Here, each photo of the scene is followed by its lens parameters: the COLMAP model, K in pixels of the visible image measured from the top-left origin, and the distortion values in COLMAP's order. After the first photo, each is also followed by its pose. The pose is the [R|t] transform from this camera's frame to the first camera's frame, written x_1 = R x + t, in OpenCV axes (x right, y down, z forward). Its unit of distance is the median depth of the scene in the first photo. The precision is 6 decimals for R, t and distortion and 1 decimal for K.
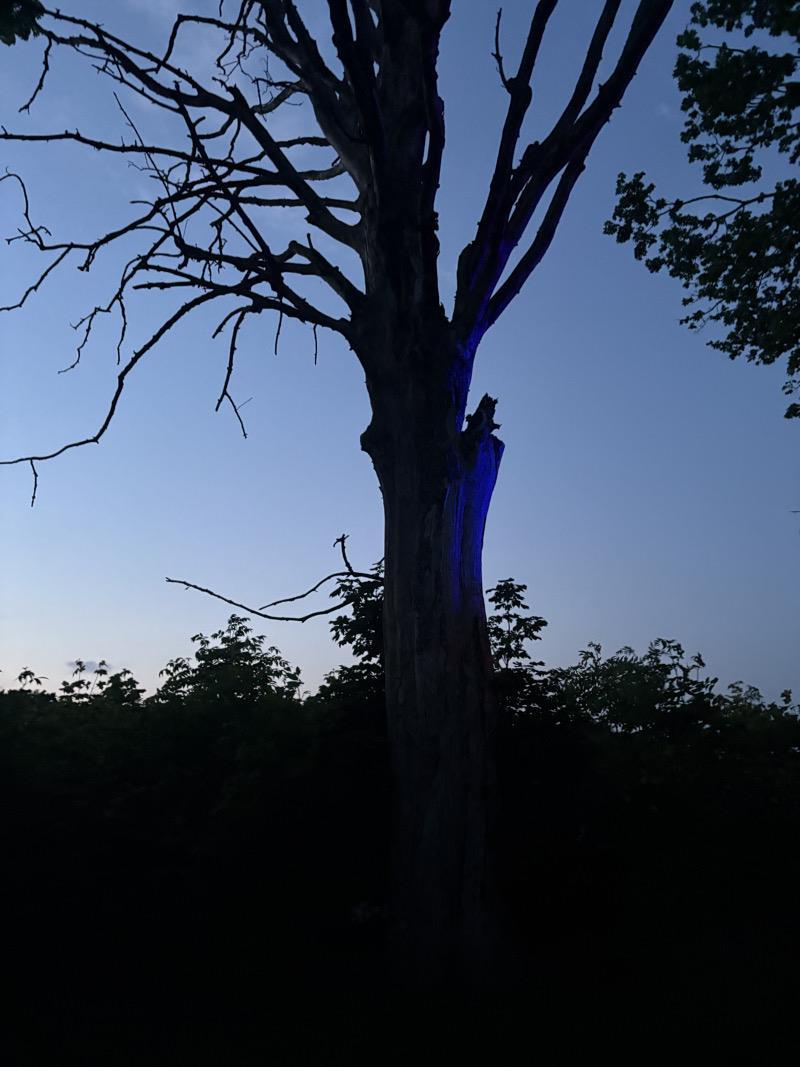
lens RADIAL K [[799.1, 0, 427.7], [0, 799.1, 538.9], [0, 0, 1]] dist [0.044991, -0.061346]
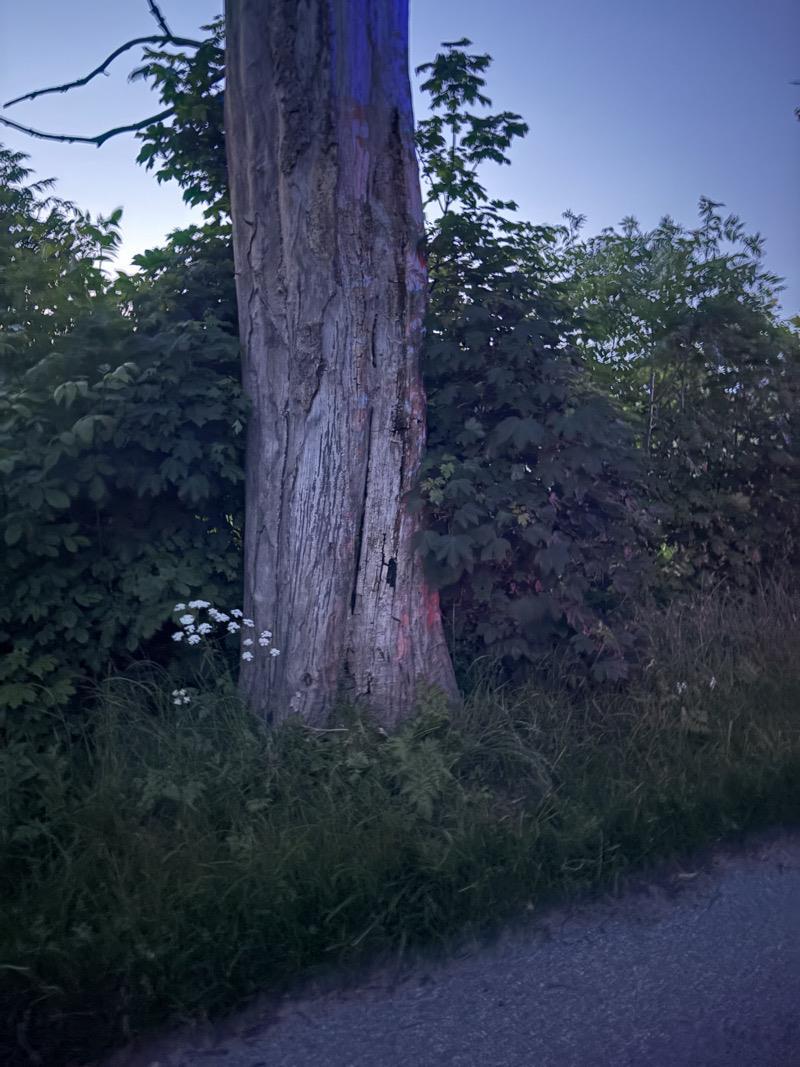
lens RADIAL K [[799.1, 0, 390.9], [0, 799.1, 537.9], [0, 0, 1]] dist [0.044991, -0.061346]
pose [[0.997705, 0.001537, 0.067699, 0.018979], [-0.030232, 0.904693, 0.424991, 0.114405], [-0.060593, -0.426062, 0.902663, 0.355024]]
